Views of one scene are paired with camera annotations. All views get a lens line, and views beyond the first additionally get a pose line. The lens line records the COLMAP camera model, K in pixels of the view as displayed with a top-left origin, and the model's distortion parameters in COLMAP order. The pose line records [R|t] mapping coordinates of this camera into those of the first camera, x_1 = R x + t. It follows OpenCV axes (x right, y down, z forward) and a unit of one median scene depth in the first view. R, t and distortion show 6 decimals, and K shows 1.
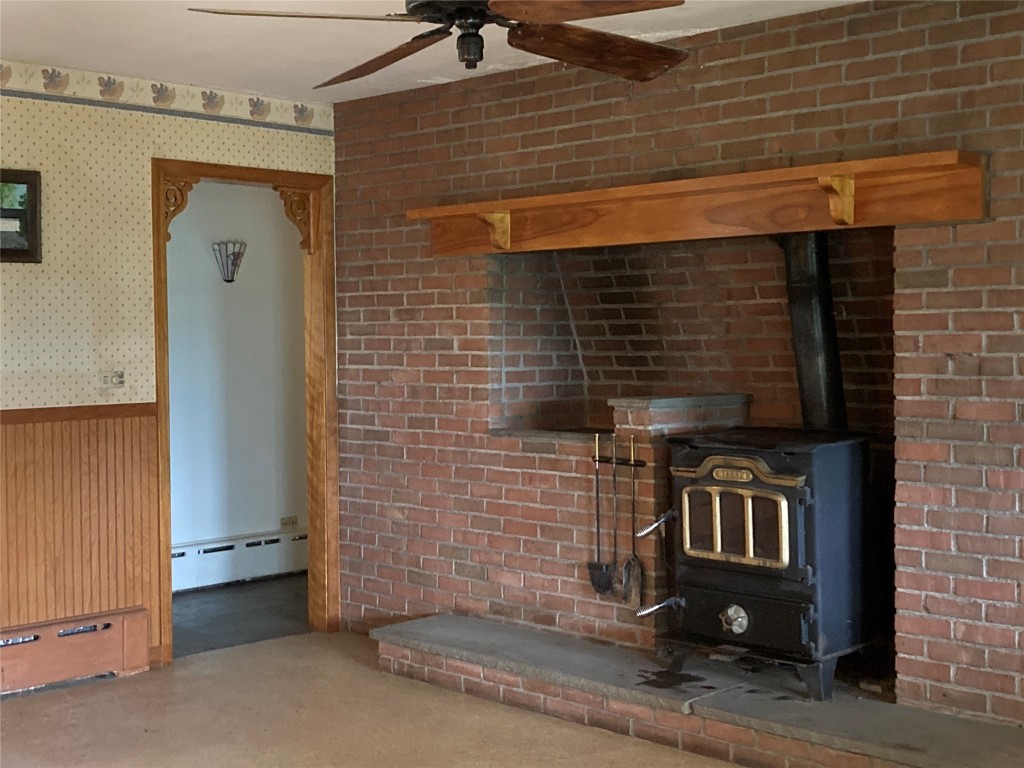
lens RADIAL K [[1418.2, 0, 507.1], [0, 1418.2, 379.2], [0, 0, 1]] dist [0.027762, -0.110457]
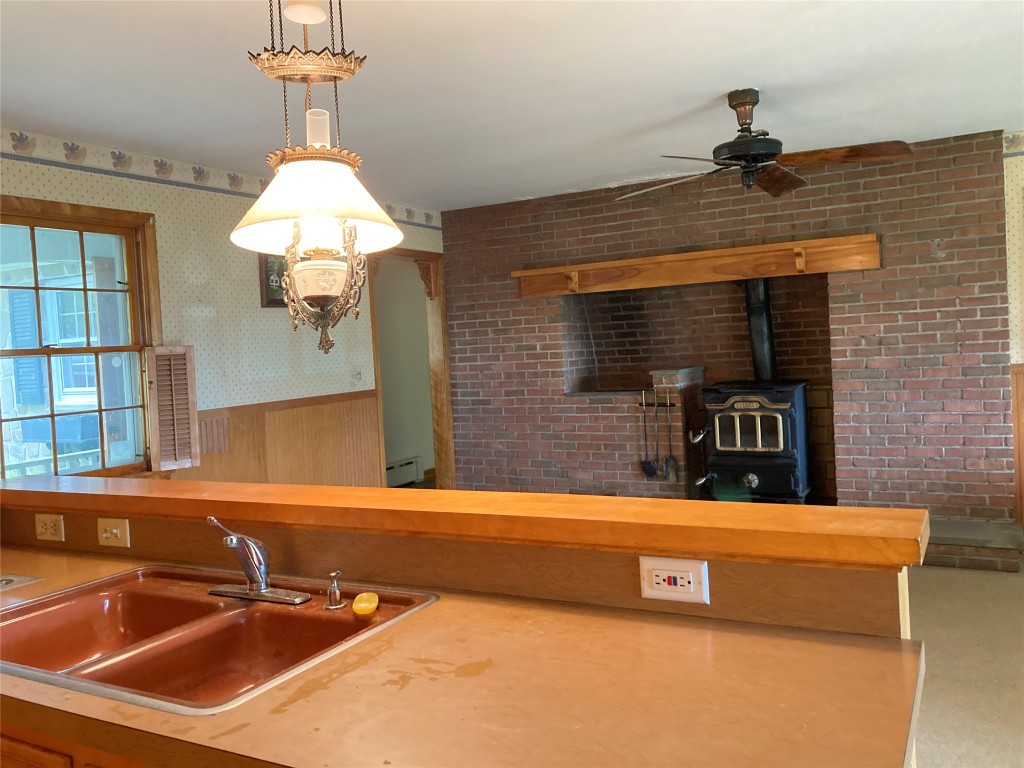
lens RADIAL K [[823.2, 0, 529.4], [0, 823.2, 378.6], [0, 0, 1]] dist [-0.019313, 0.002599]
pose [[0.959419, -0.054607, 0.276647, -0.355870], [0.053888, 0.998495, 0.010207, 0.003913], [-0.276788, 0.005115, 0.960917, 0.016509]]
